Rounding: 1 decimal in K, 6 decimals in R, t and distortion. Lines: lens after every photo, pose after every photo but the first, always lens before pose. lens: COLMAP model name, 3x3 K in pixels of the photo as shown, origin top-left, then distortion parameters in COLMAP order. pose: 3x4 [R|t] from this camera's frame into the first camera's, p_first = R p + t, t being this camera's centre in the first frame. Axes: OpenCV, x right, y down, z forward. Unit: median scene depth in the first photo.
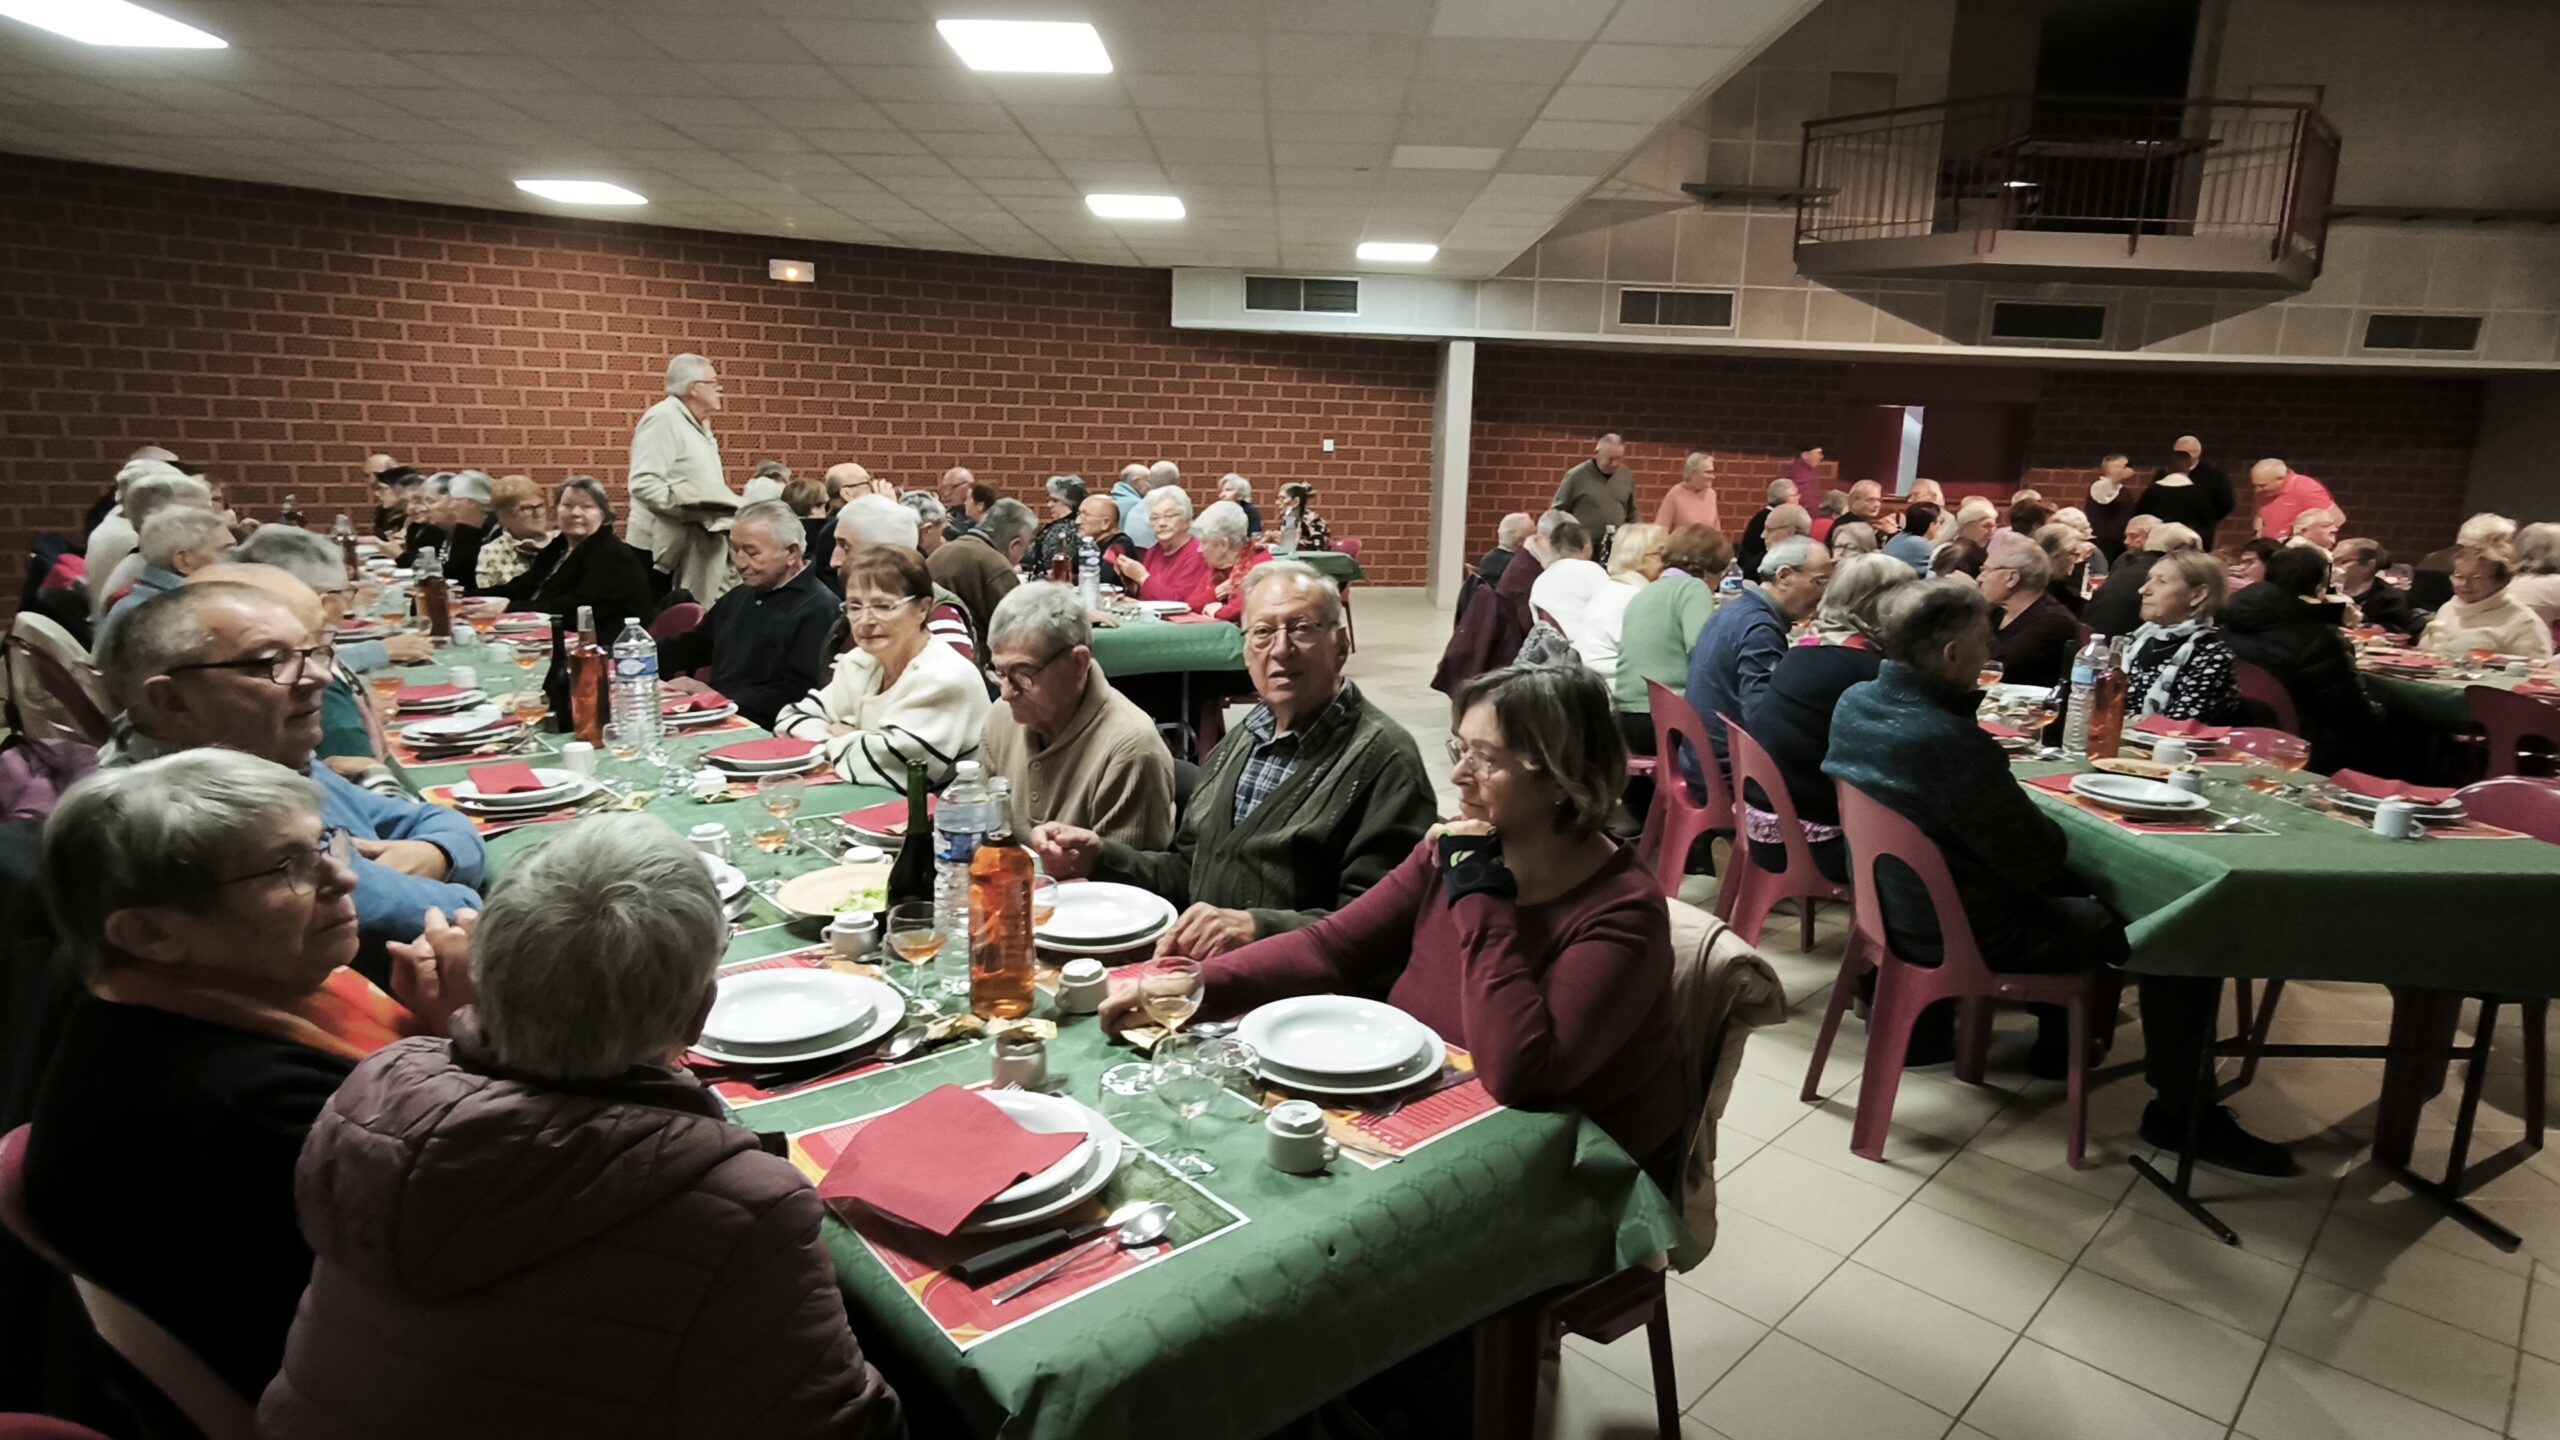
lens RADIAL K [[1380.6, 0, 1277.9], [0, 1380.6, 716.2], [0, 0, 1]] dist [0.003282, 0.000301]
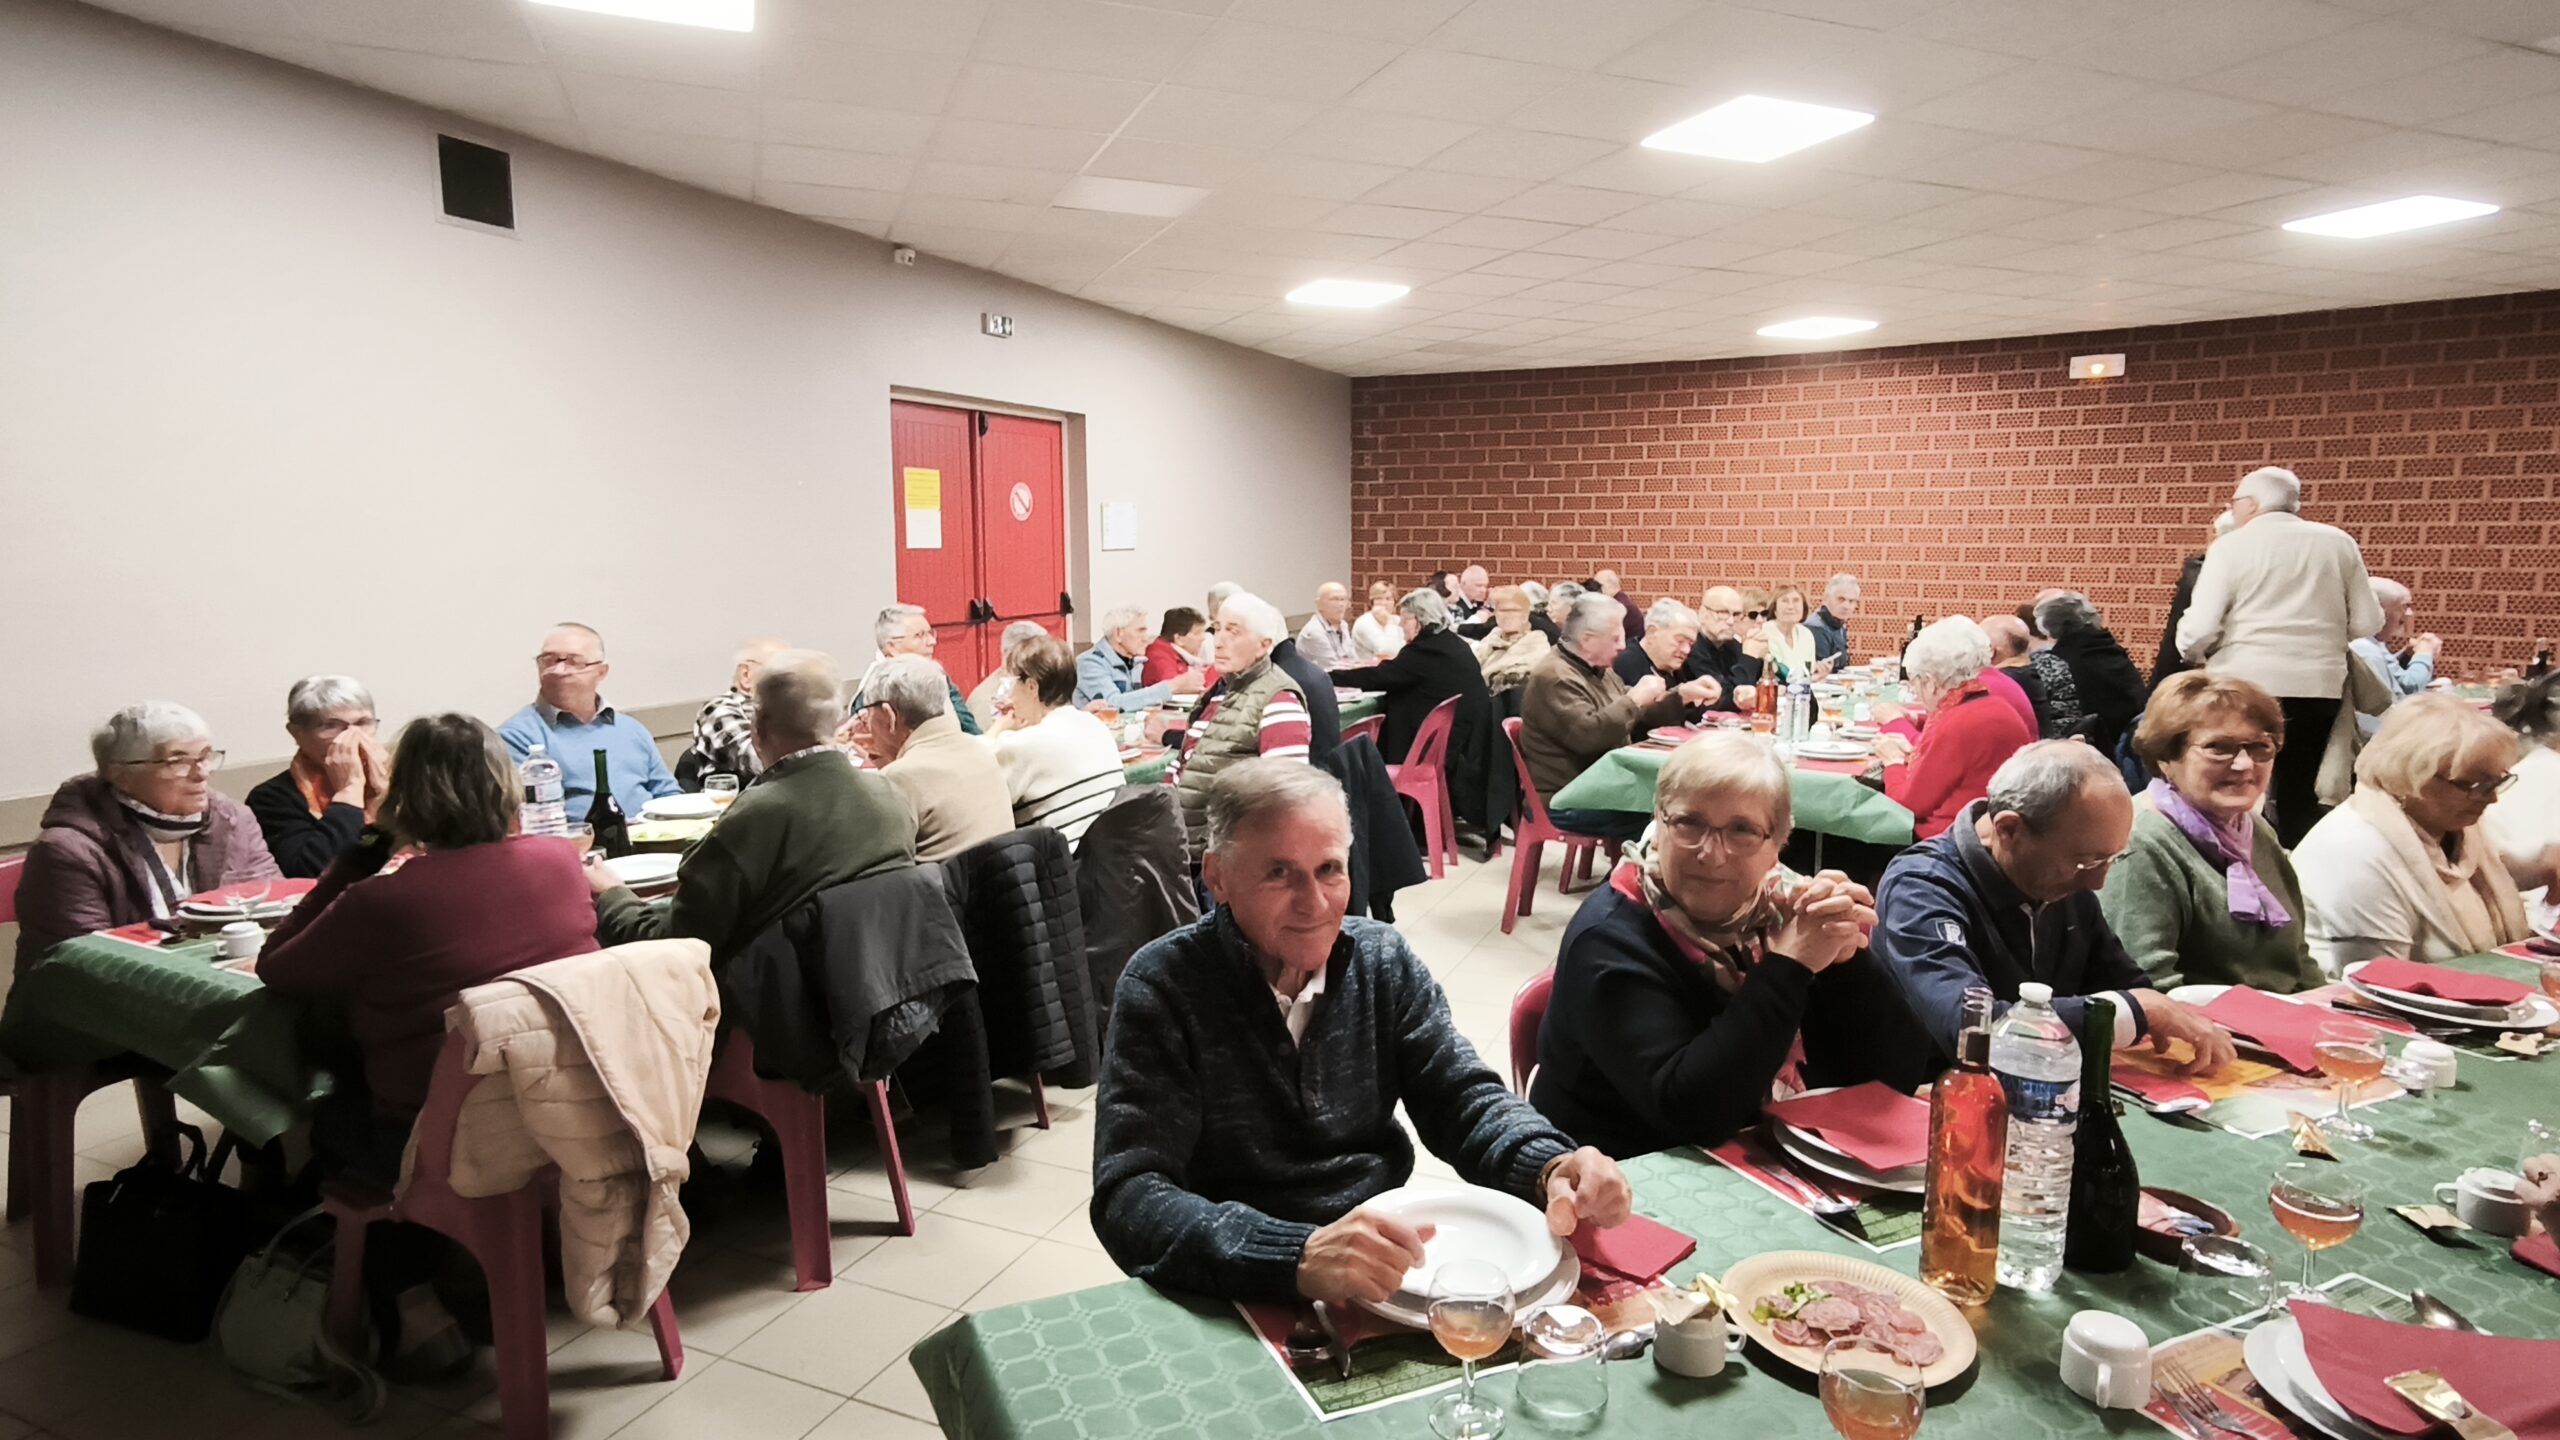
lens RADIAL K [[1380.6, 0, 1280.7], [0, 1380.6, 724.0], [0, 0, 1]] dist [0.003282, 0.000301]
pose [[0.359901, 0.101139, -0.927492, 0.316287], [-0.176272, 0.983574, 0.038855, -0.035305], [0.916187, 0.149508, 0.371817, 0.216018]]
